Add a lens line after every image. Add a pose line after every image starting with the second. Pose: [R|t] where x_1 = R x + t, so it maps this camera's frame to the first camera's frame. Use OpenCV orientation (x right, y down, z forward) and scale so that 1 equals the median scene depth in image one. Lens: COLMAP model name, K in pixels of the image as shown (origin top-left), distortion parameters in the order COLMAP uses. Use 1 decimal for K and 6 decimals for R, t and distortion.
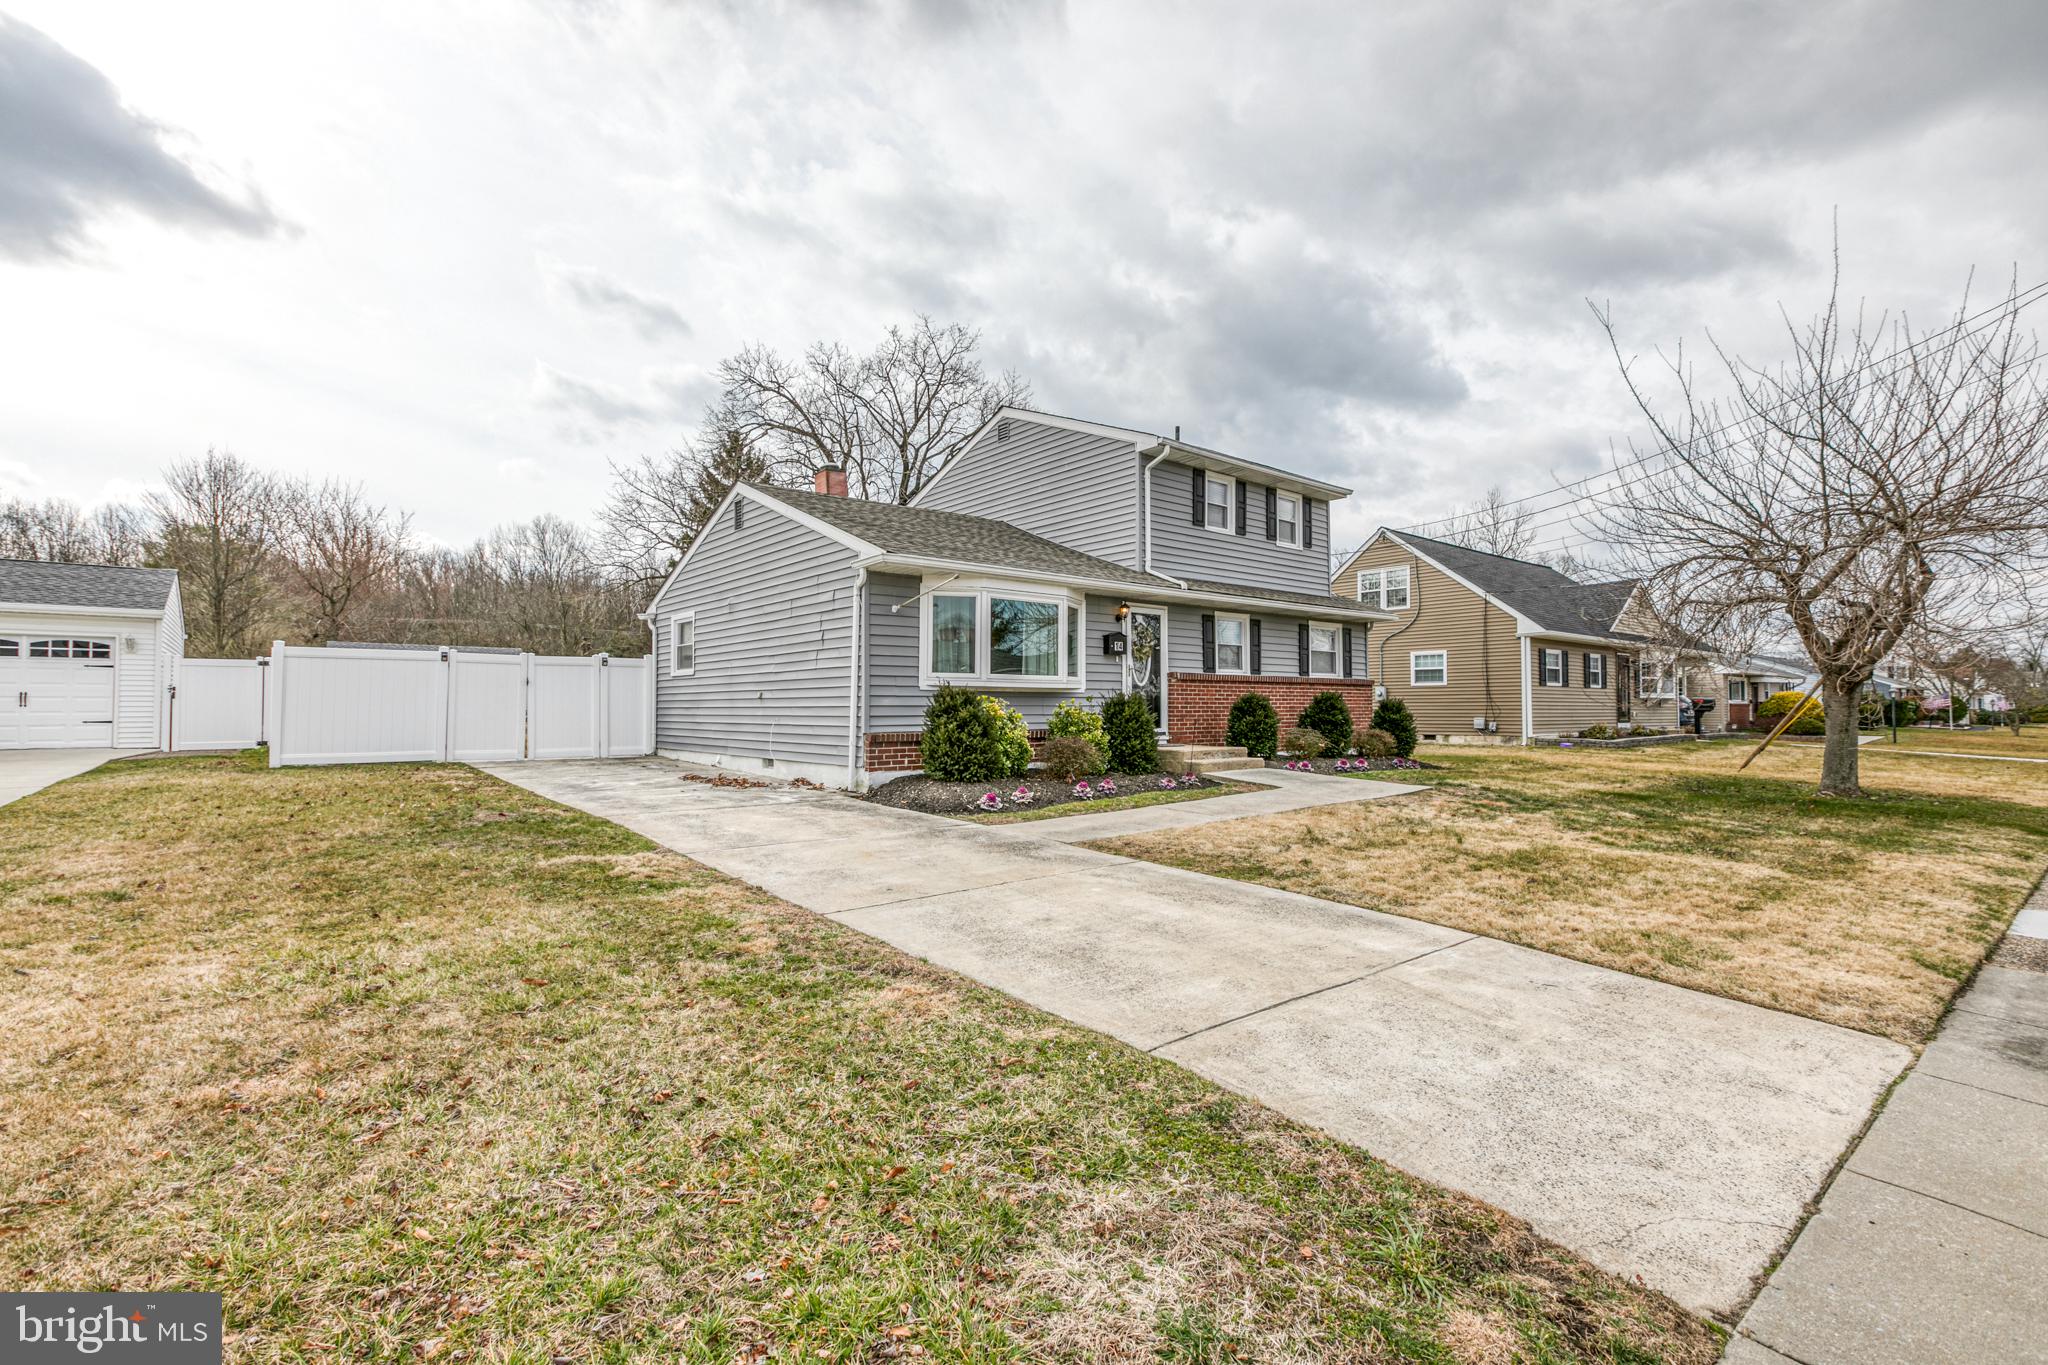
lens RADIAL K [[921.1, 0, 1022.2], [0, 921.1, 689.0], [0, 0, 1]] dist [-0.005216, -0.001538]
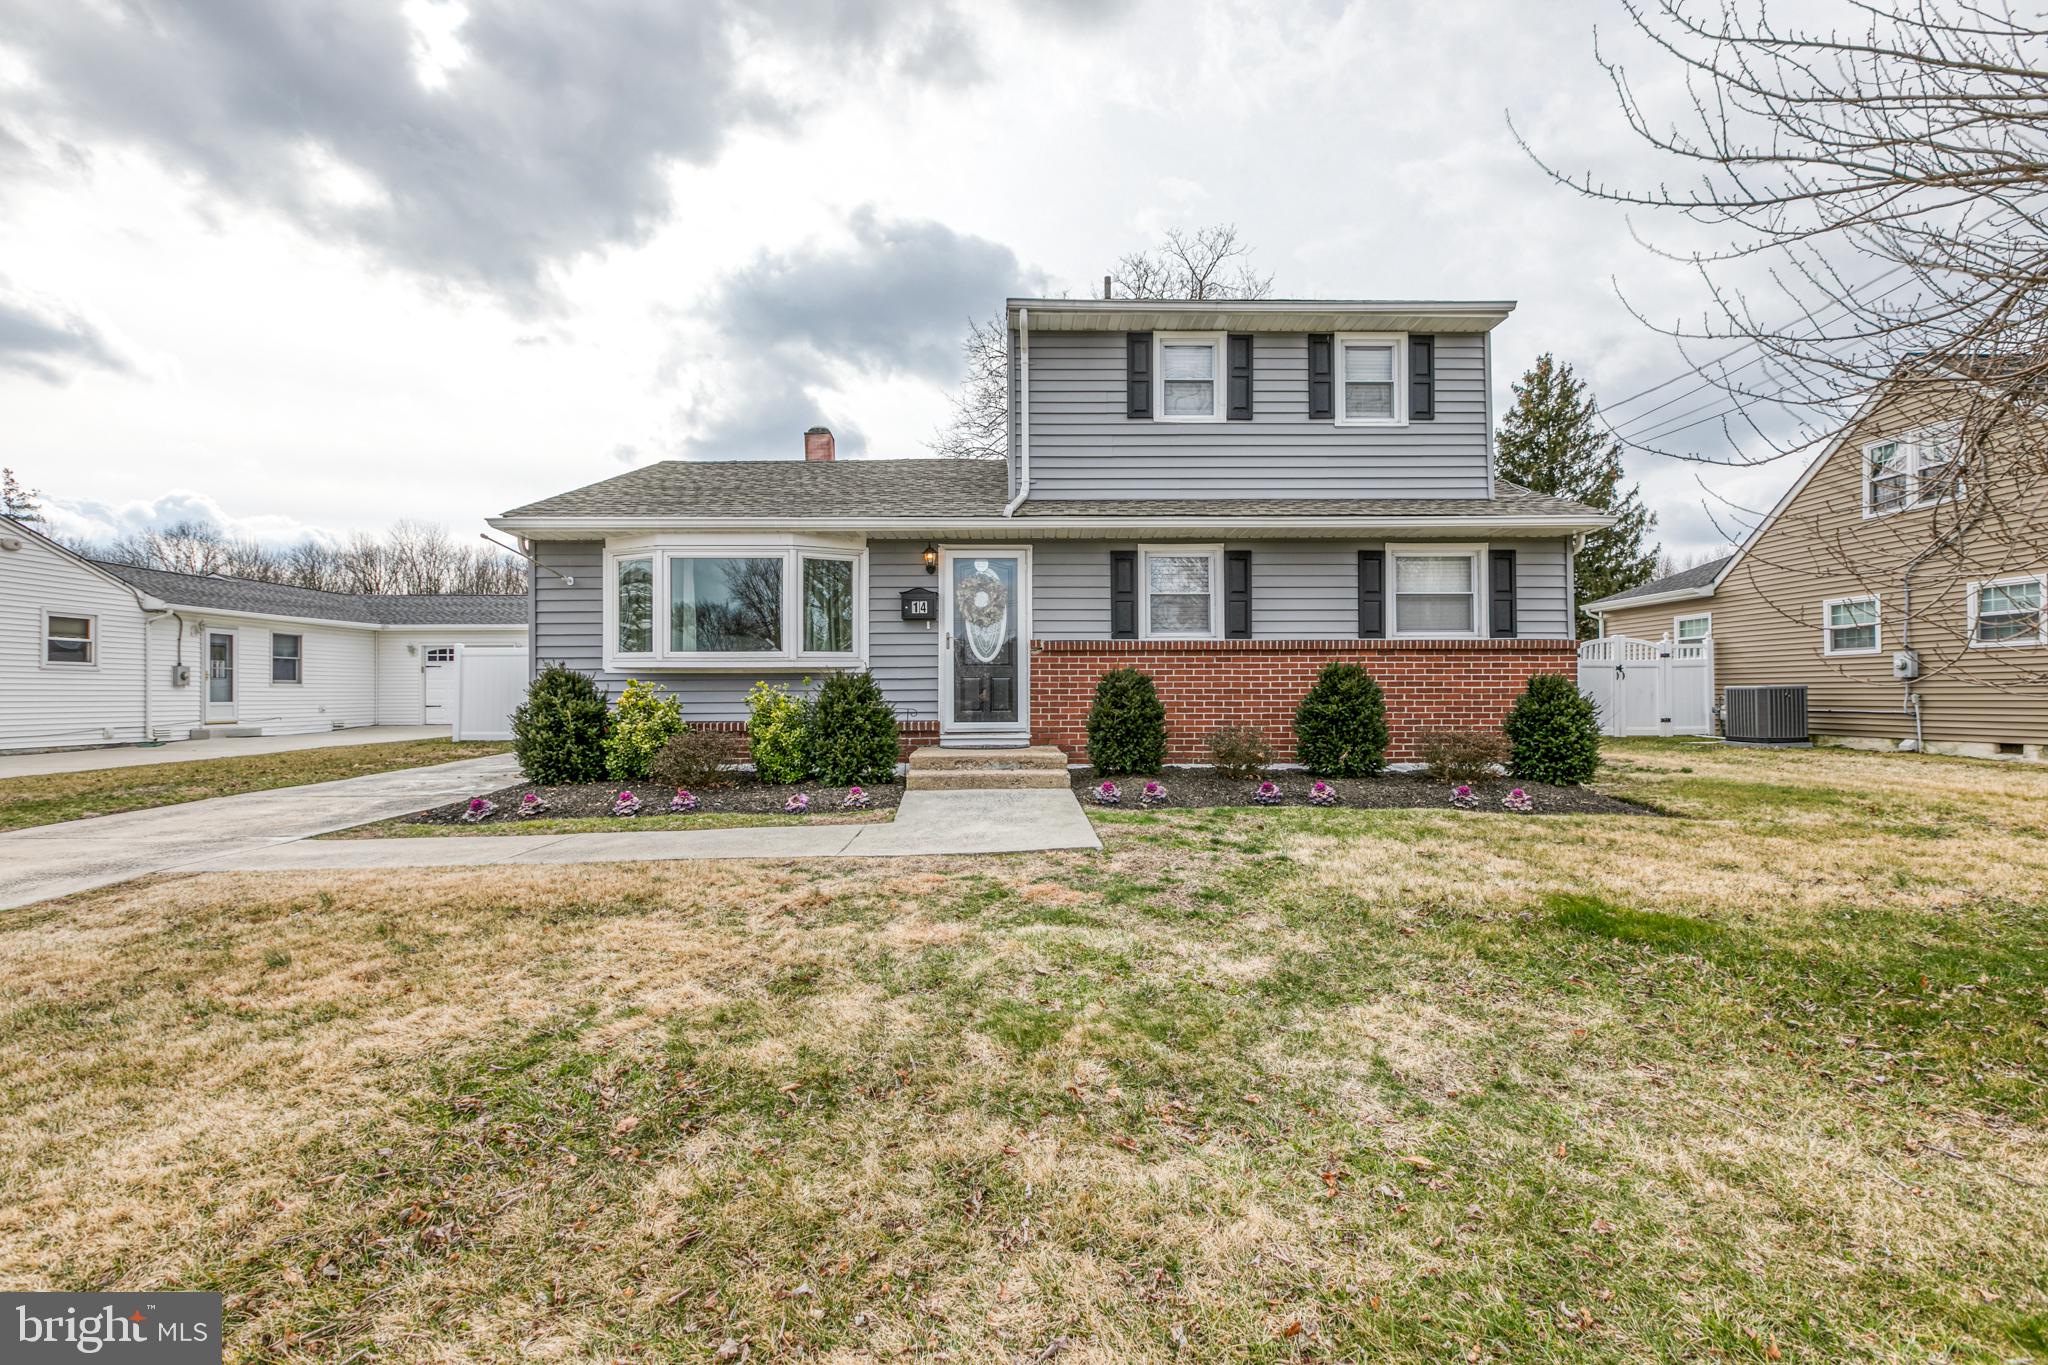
lens RADIAL K [[921.1, 0, 1026.6], [0, 921.1, 686.9], [0, 0, 1]] dist [-0.005216, -0.001538]
pose [[0.779780, -0.008193, -0.626001, 0.542330], [0.015828, 0.999853, 0.006631, 0.010639], [0.625854, -0.015079, 0.779794, 0.429811]]
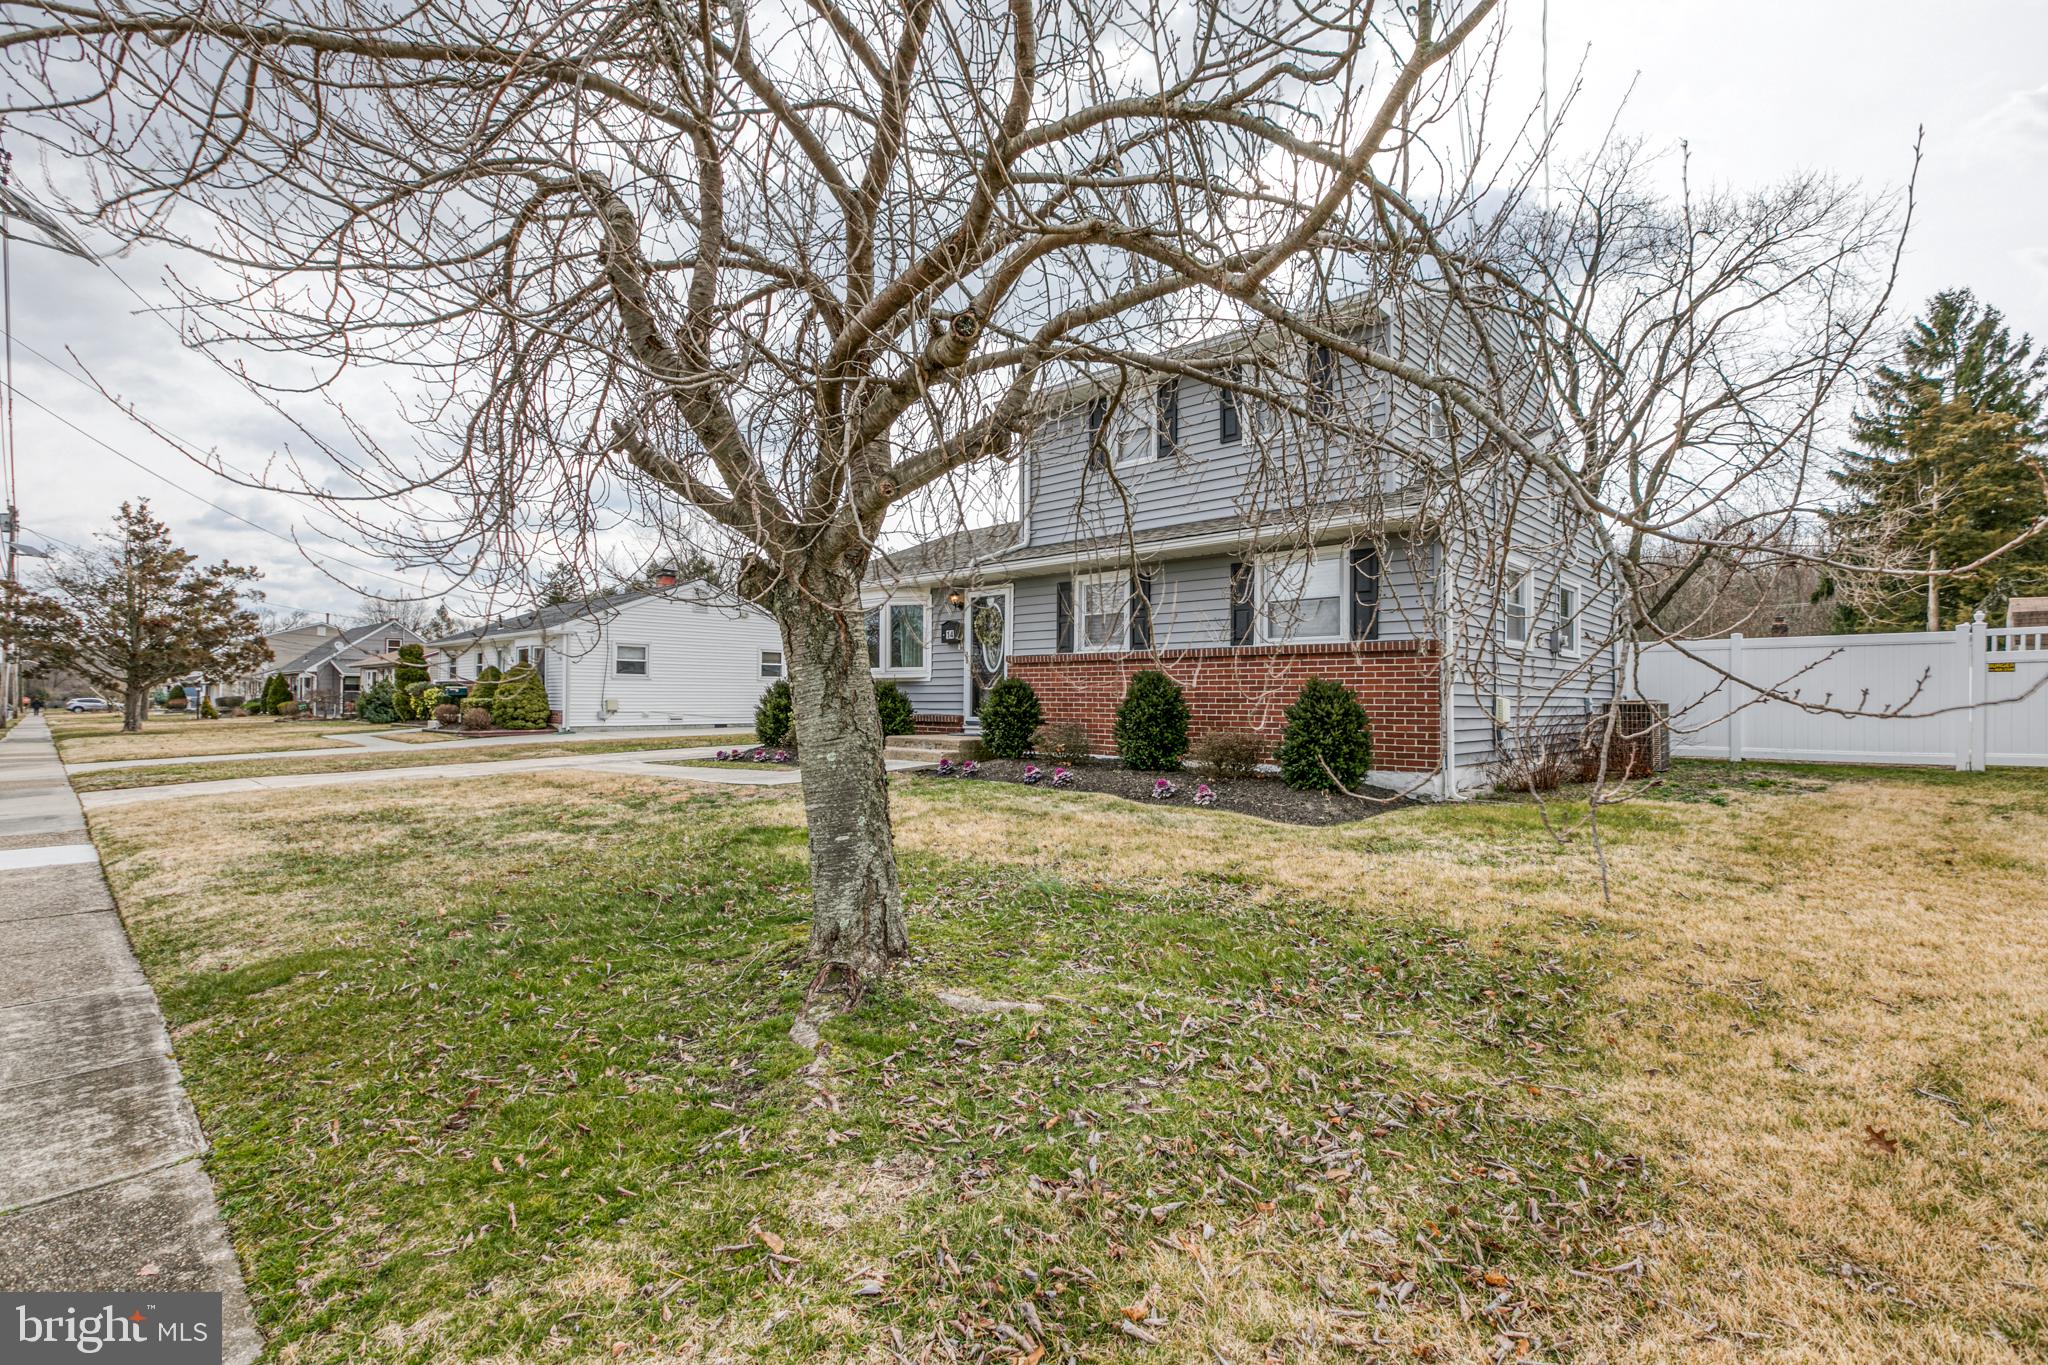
lens RADIAL K [[921.1, 0, 1015.4], [0, 921.1, 683.0], [0, 0, 1]] dist [-0.005216, -0.001538]
pose [[0.131919, -0.011920, -0.991189, 0.979501], [0.020762, 0.999742, -0.009260, 0.015778], [0.991043, -0.019357, 0.132132, 0.819586]]
